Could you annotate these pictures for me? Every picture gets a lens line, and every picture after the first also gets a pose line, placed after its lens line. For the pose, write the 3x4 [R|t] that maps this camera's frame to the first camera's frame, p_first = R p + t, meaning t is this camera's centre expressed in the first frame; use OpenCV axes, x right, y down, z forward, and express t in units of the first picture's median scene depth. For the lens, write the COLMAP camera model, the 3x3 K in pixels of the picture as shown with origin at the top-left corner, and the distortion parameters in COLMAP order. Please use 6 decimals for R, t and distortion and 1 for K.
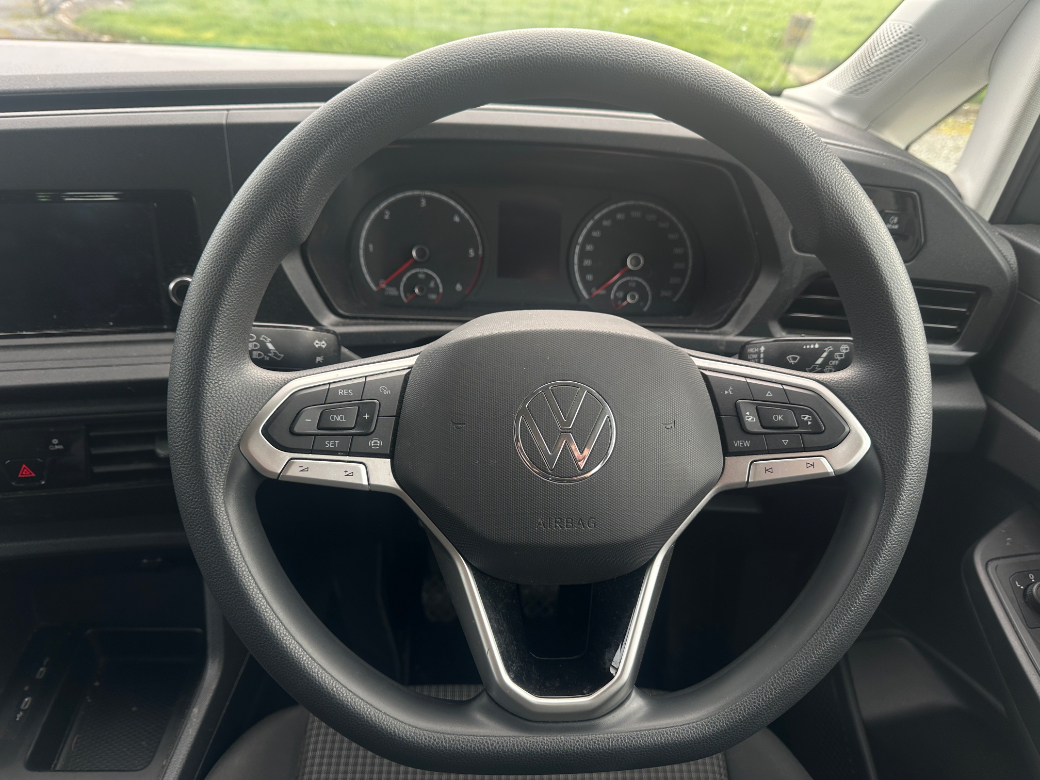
lens RADIAL K [[775.9, 0, 520.2], [0, 775.9, 386.1], [0, 0, 1]] dist [0.203980, -0.307994]
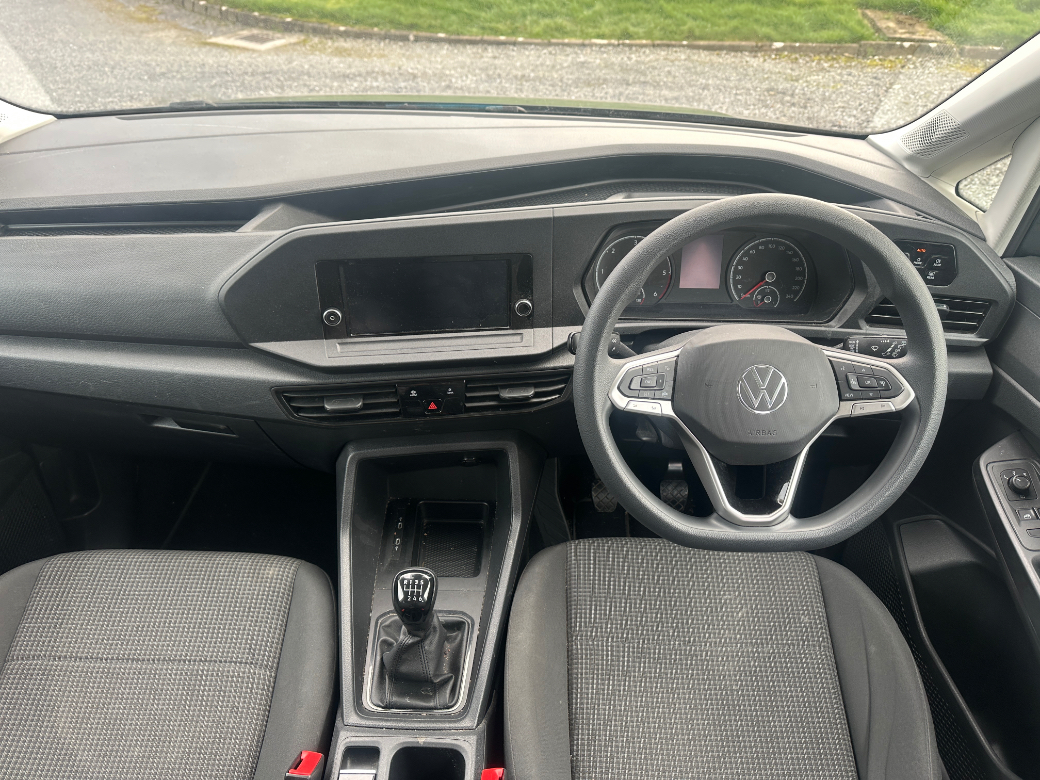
lens RADIAL K [[740.2, 0, 518.7], [0, 740.2, 391.3], [0, 0, 1]] dist [0.029197, -0.030991]
pose [[0.994978, 0.006813, -0.099858, -0.267696], [0.000864, 0.997058, 0.076641, -0.060217], [0.100086, -0.076343, 0.992046, -0.703890]]
